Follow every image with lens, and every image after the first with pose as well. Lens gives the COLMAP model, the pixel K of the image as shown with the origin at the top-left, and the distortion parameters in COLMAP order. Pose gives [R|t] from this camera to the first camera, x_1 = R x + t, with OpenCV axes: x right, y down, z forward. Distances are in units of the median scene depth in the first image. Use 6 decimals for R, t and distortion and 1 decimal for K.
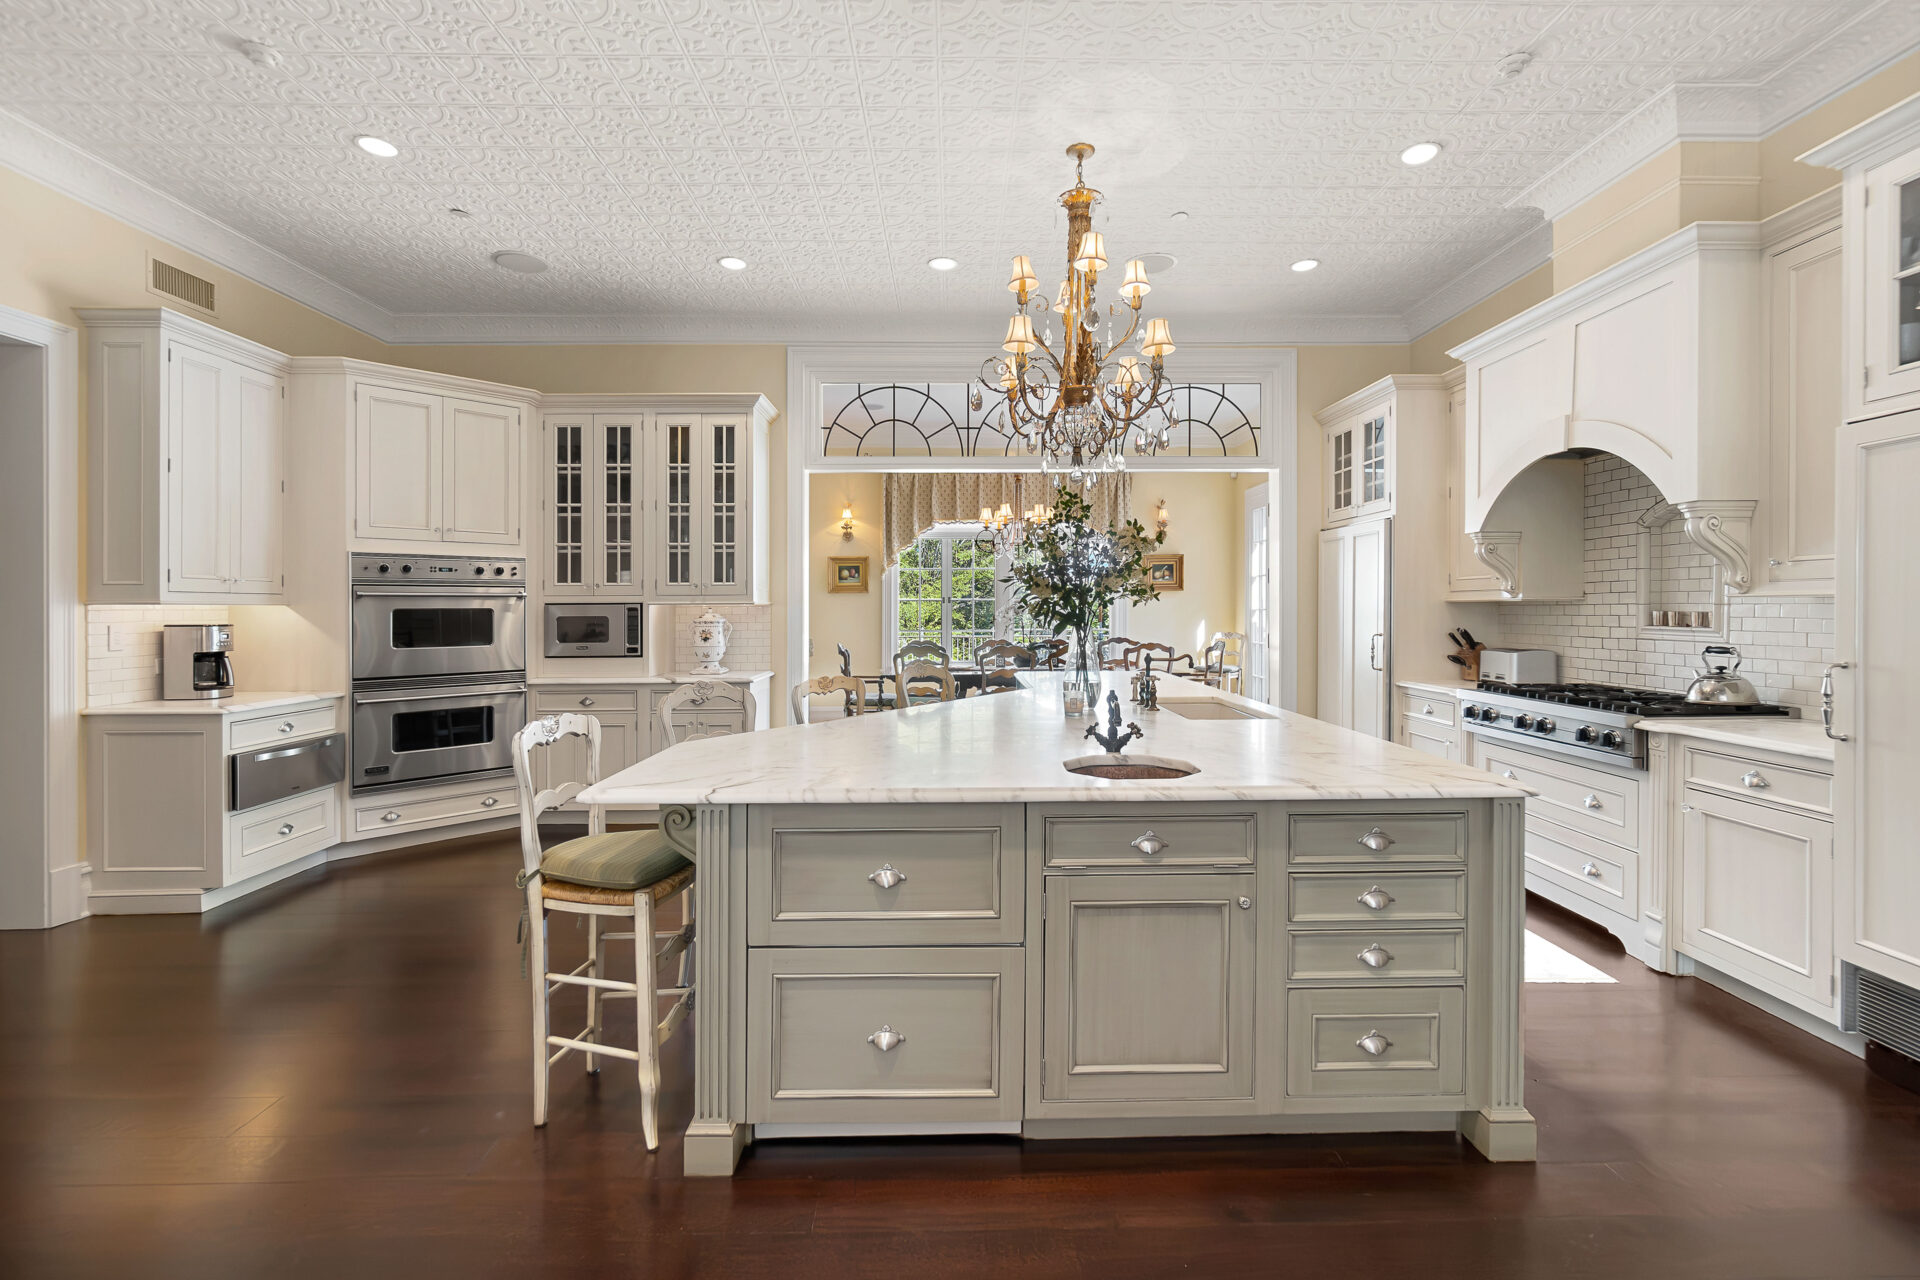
lens RADIAL K [[838.7, 0, 958.7], [0, 838.7, 606.7], [0, 0, 1]] dist [0.000151, 0.000094]
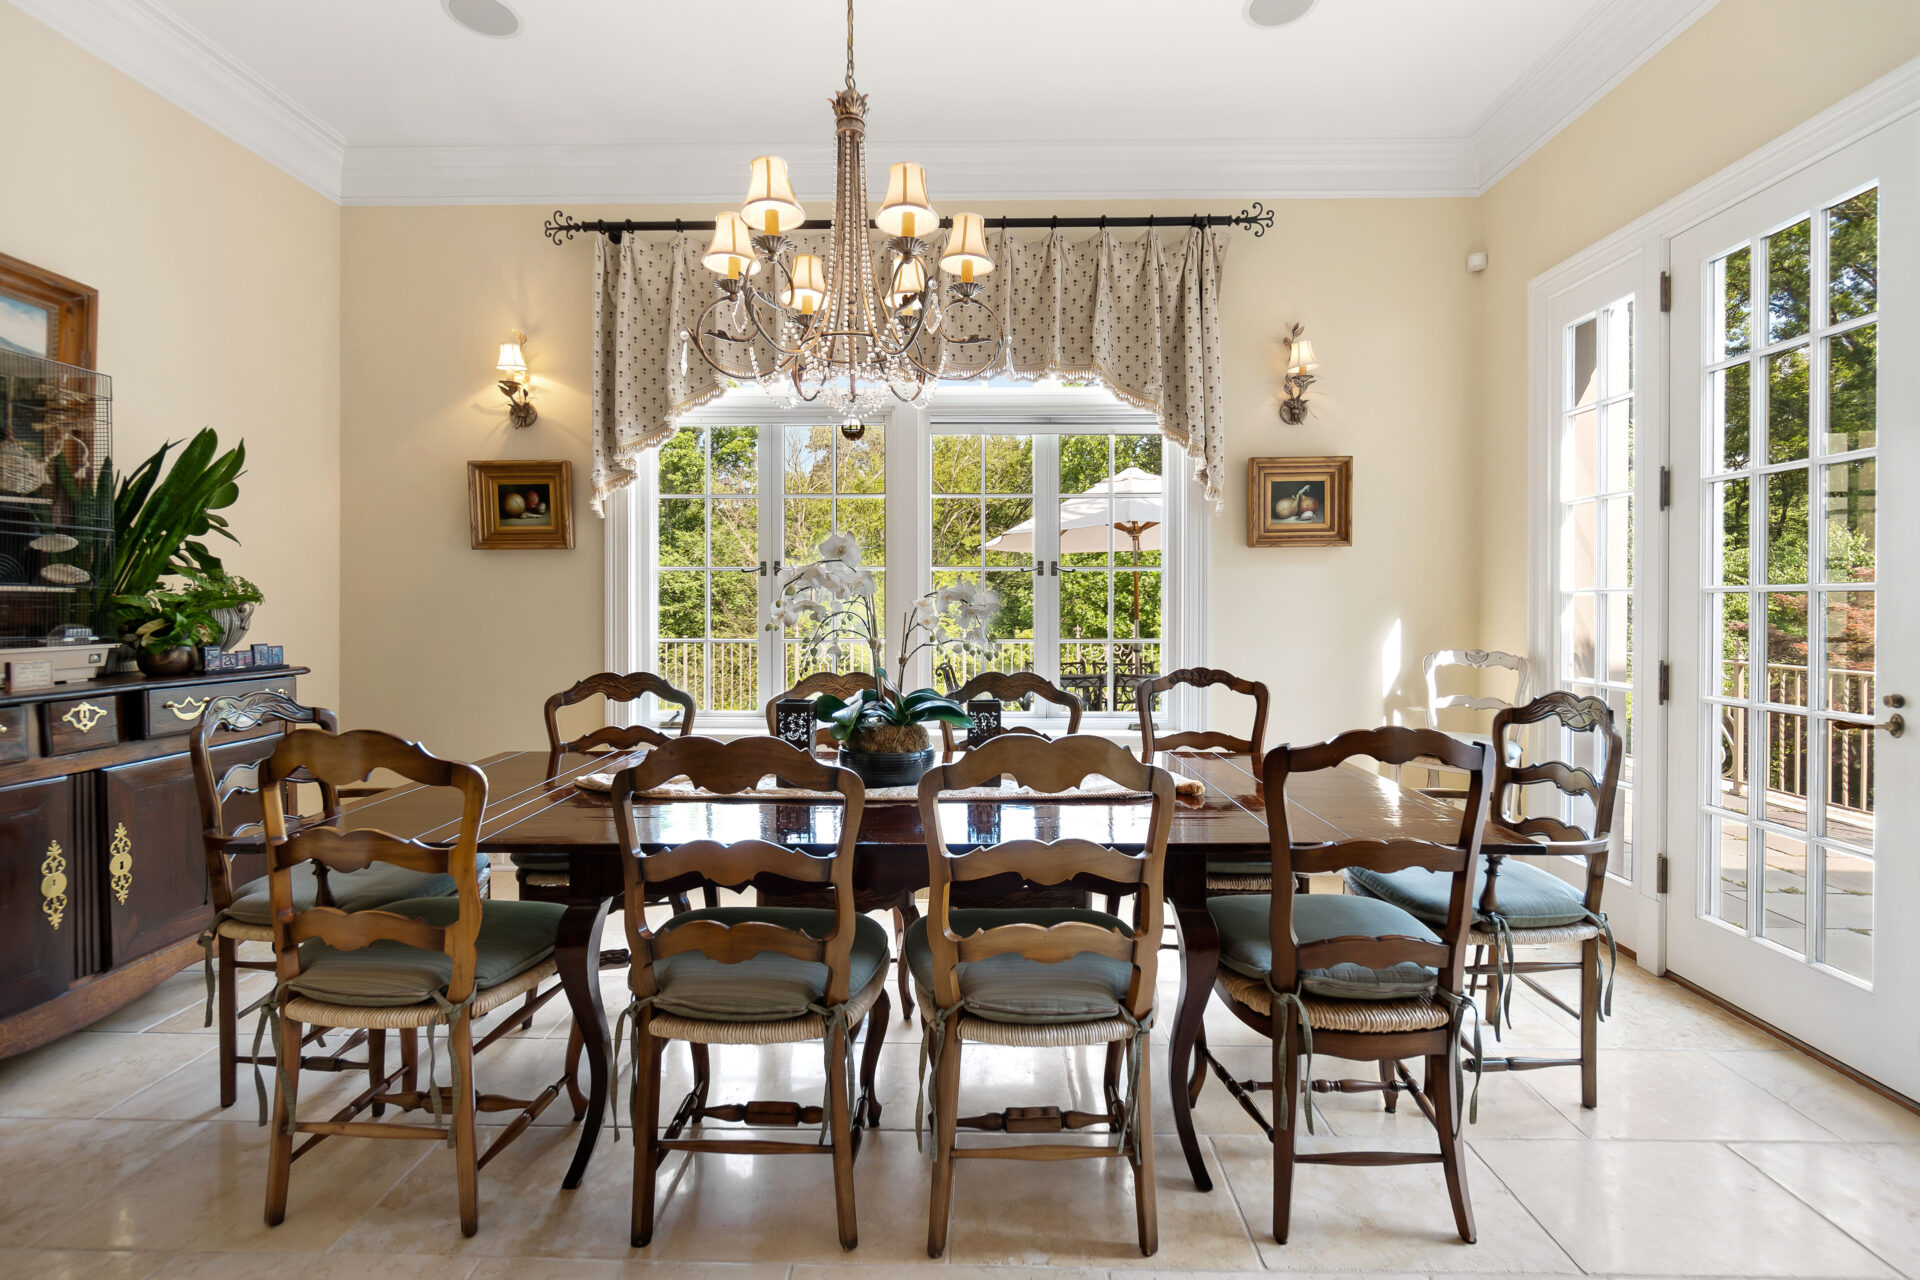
lens RADIAL K [[838.7, 0, 958.7], [0, 838.7, 606.7], [0, 0, 1]] dist [0.000151, 0.000094]
pose [[0.994526, 0.003875, -0.104413, 0.218325], [-0.003306, 0.999979, 0.005625, 0.015607], [0.104433, -0.005249, 0.994518, 1.033629]]
